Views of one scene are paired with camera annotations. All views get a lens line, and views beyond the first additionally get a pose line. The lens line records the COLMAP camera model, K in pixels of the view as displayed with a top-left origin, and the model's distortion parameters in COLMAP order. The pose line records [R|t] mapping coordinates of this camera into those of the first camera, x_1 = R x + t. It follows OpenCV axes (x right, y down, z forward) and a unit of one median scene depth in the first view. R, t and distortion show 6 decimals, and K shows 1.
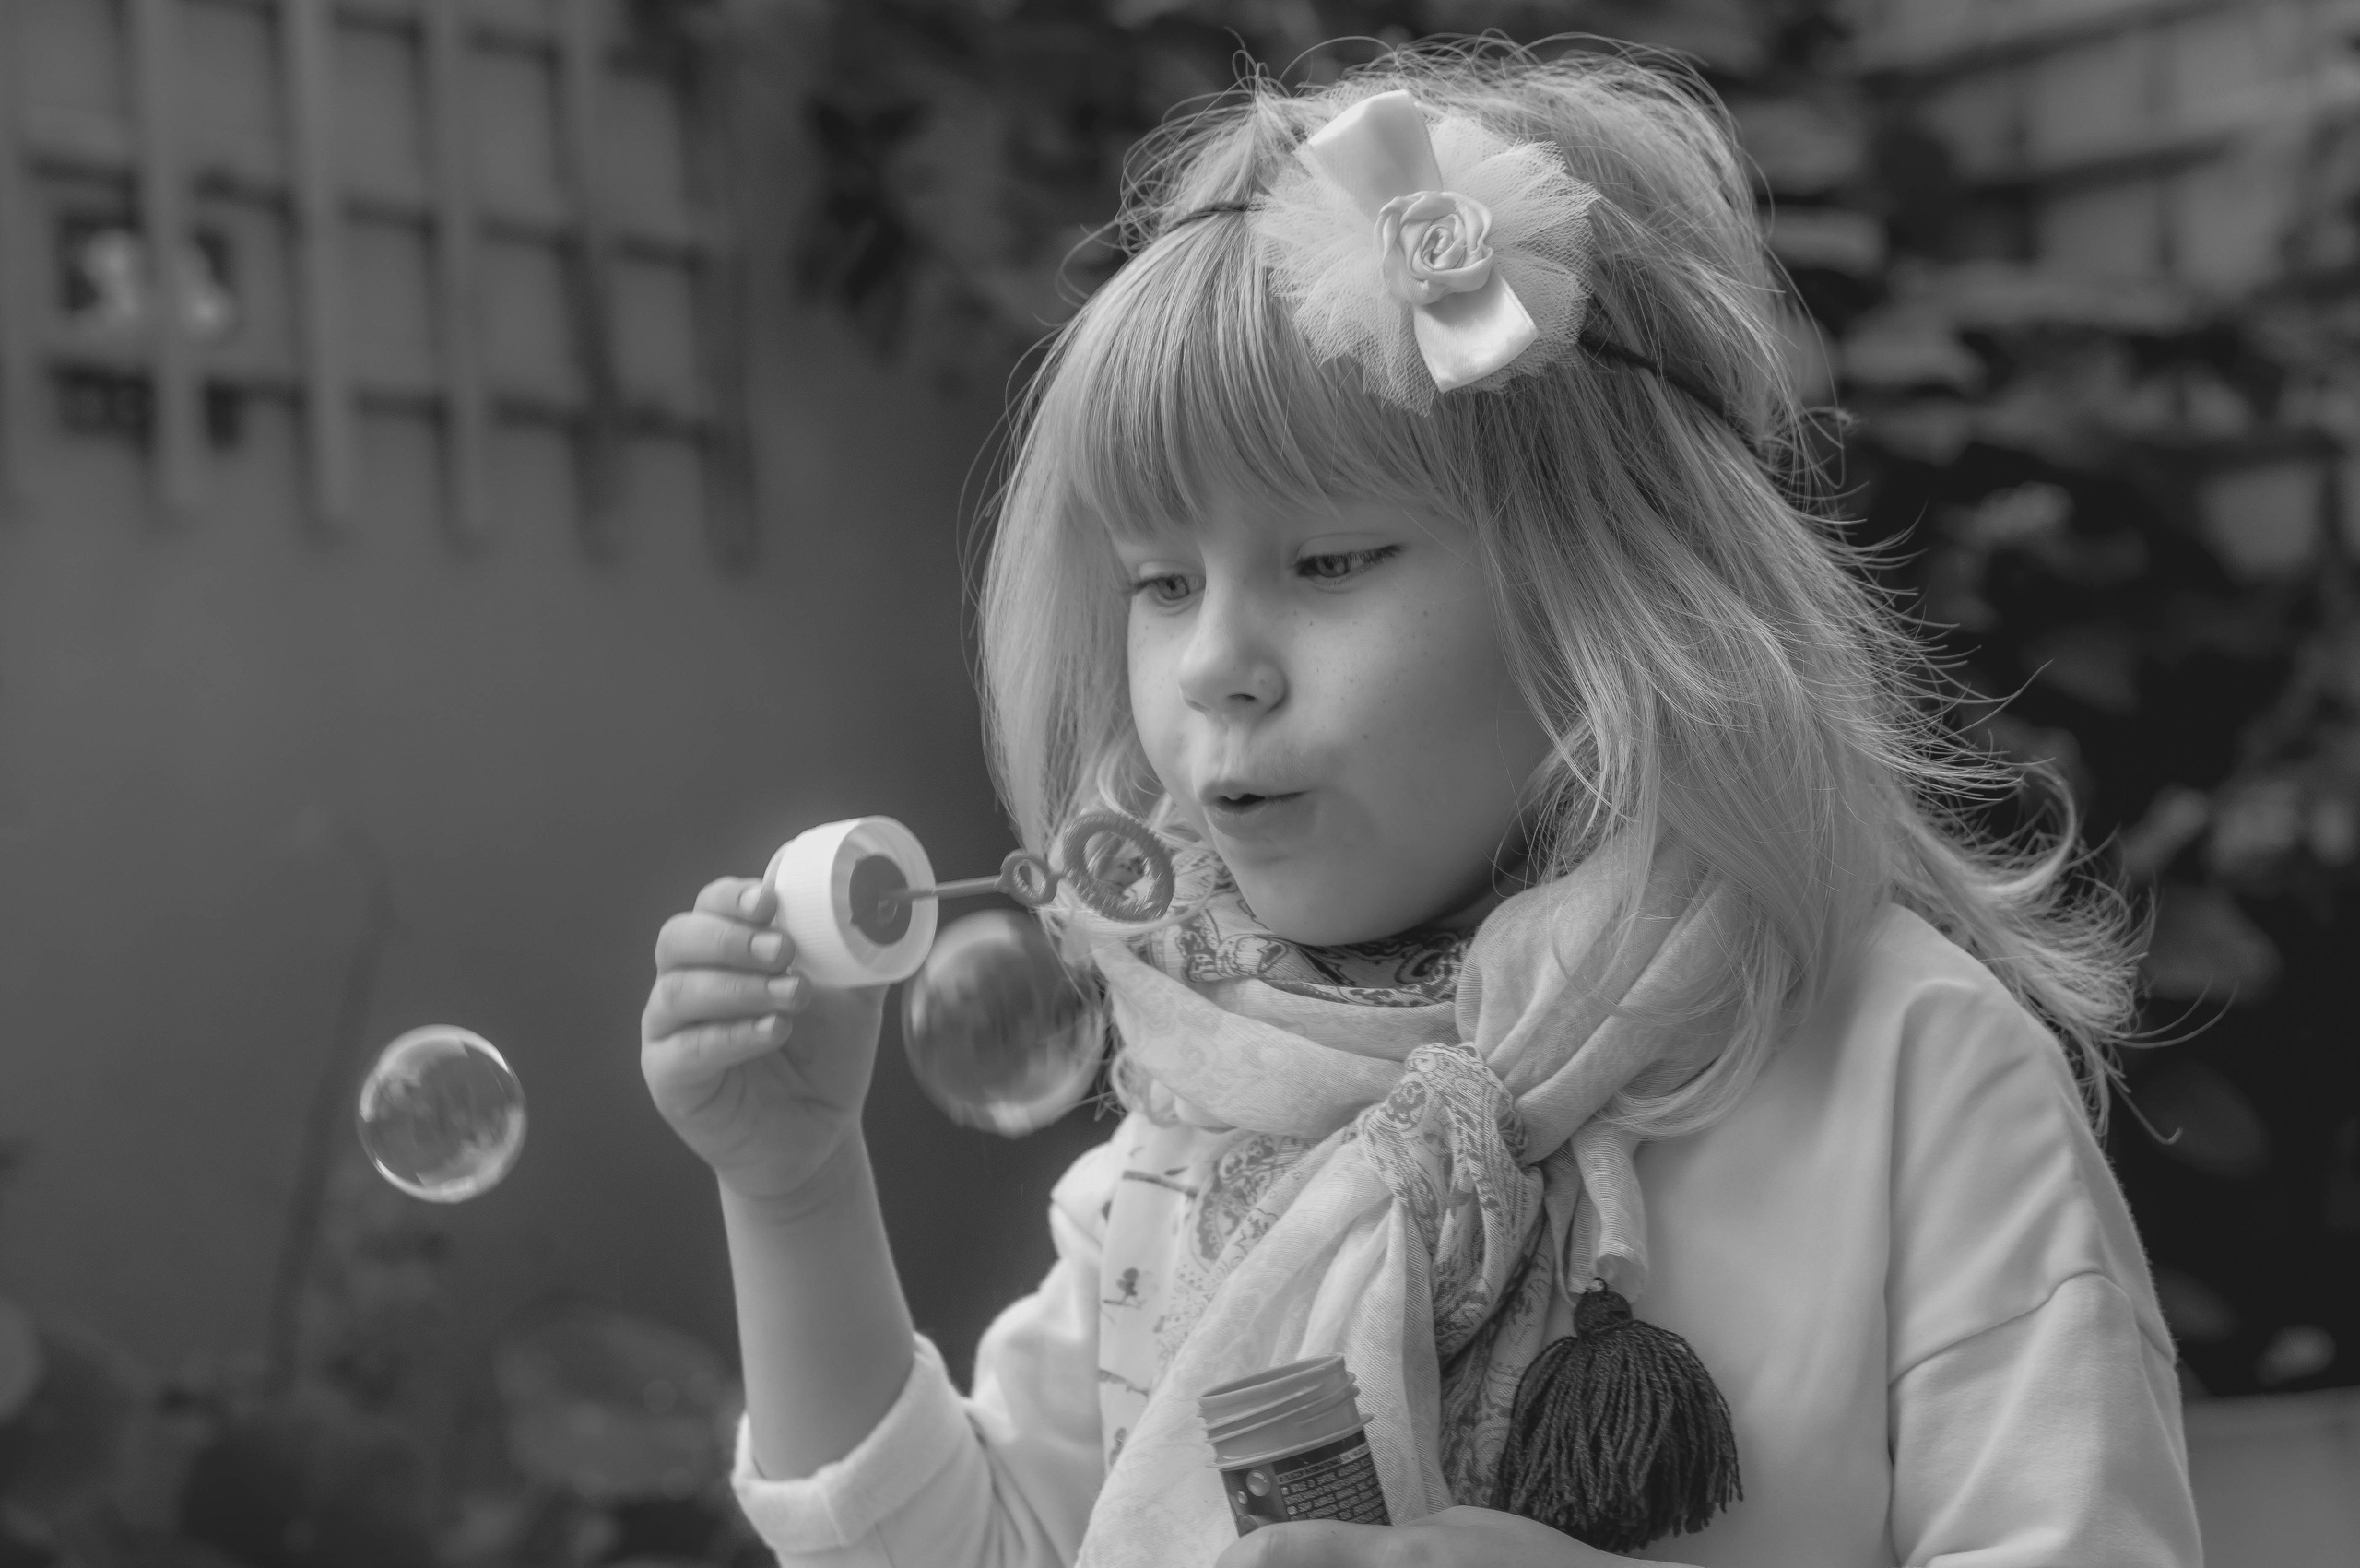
lens RADIAL K [[4929.8, 0, 1203.3], [0, 4929.8, 779.3], [0, 0, 1]] dist [0.069339, 0.000000]
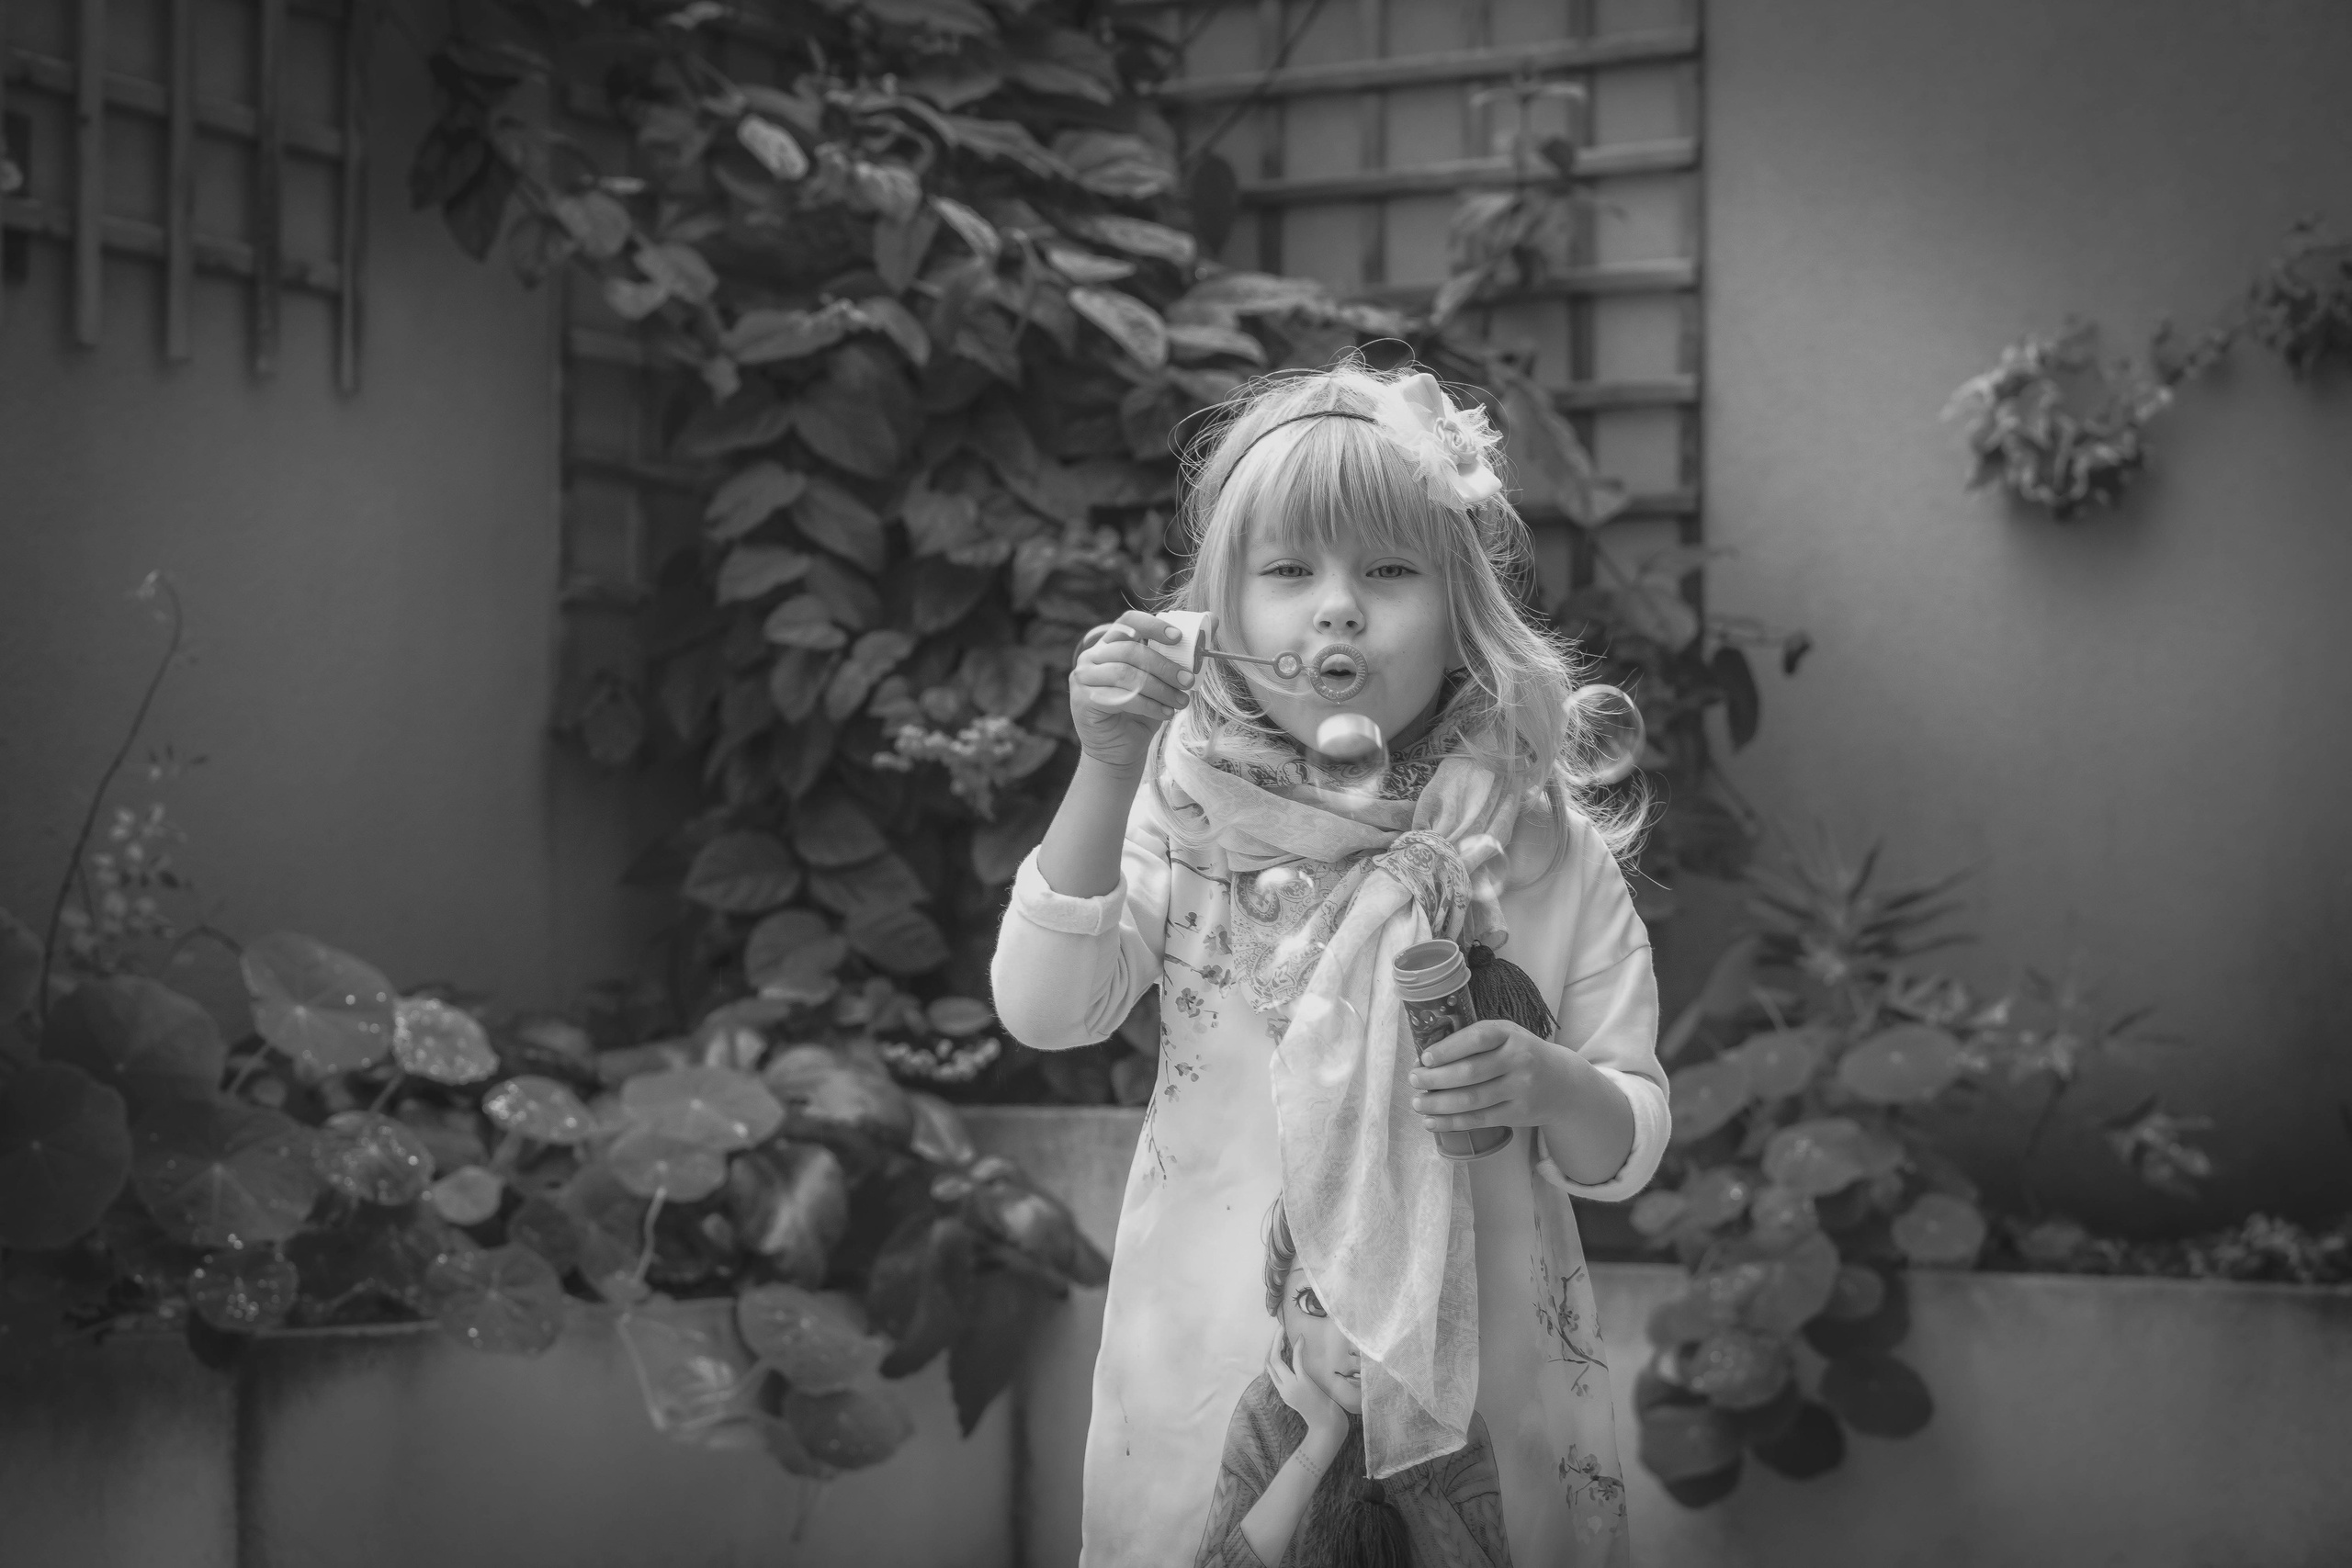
lens RADIAL K [[4912.7, 0, 1160.6], [0, 4912.7, 780.6], [0, 0, 1]] dist [0.069339, 0.000000]
pose [[0.972424, 0.085516, 0.216977, -0.167513], [-0.095784, 0.994705, 0.037237, -0.011436], [-0.212644, -0.056993, 0.975466, -0.361563]]
